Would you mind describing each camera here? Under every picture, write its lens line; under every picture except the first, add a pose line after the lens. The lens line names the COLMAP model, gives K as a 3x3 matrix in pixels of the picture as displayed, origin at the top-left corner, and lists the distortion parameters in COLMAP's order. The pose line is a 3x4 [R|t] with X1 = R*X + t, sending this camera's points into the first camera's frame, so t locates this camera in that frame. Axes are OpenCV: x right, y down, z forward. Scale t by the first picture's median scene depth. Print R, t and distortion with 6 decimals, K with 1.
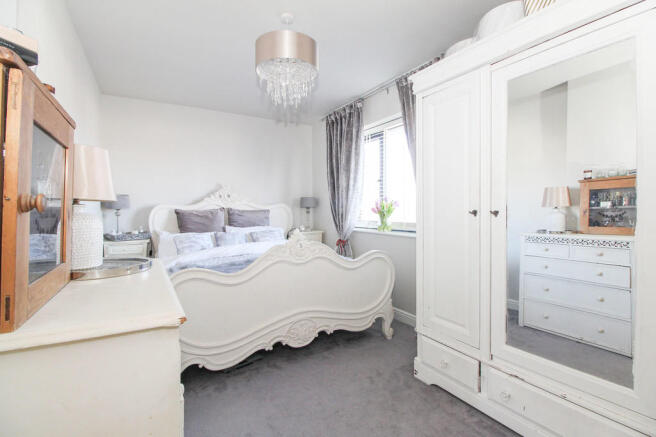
lens RADIAL K [[310.0, 0, 333.4], [0, 310.0, 215.3], [0, 0, 1]] dist [0.005454, 0.000671]
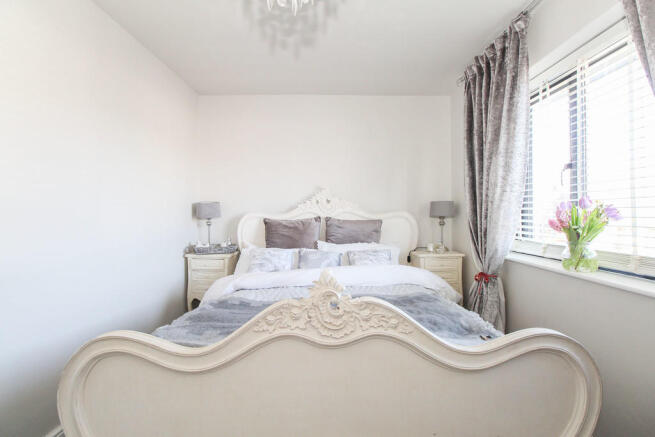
lens RADIAL K [[311.9, 0, 337.1], [0, 311.9, 212.6], [0, 0, 1]] dist [0.001479, -0.000161]
pose [[0.858109, 0.001603, -0.513465, 0.091531], [-0.014173, 0.999688, -0.020566, -0.021872], [0.513272, 0.024925, 0.857864, 0.394759]]
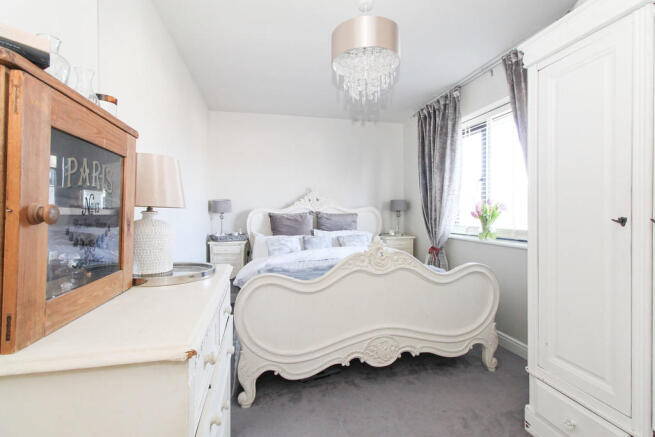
lens RADIAL K [[309.5, 0, 332.8], [0, 309.5, 215.3], [0, 0, 1]] dist [0.005454, 0.000671]
pose [[0.951060, 0.004467, -0.308974, 0.025422], [-0.006792, 0.999956, -0.006452, -0.006017], [0.308932, 0.008235, 0.951049, 0.064545]]
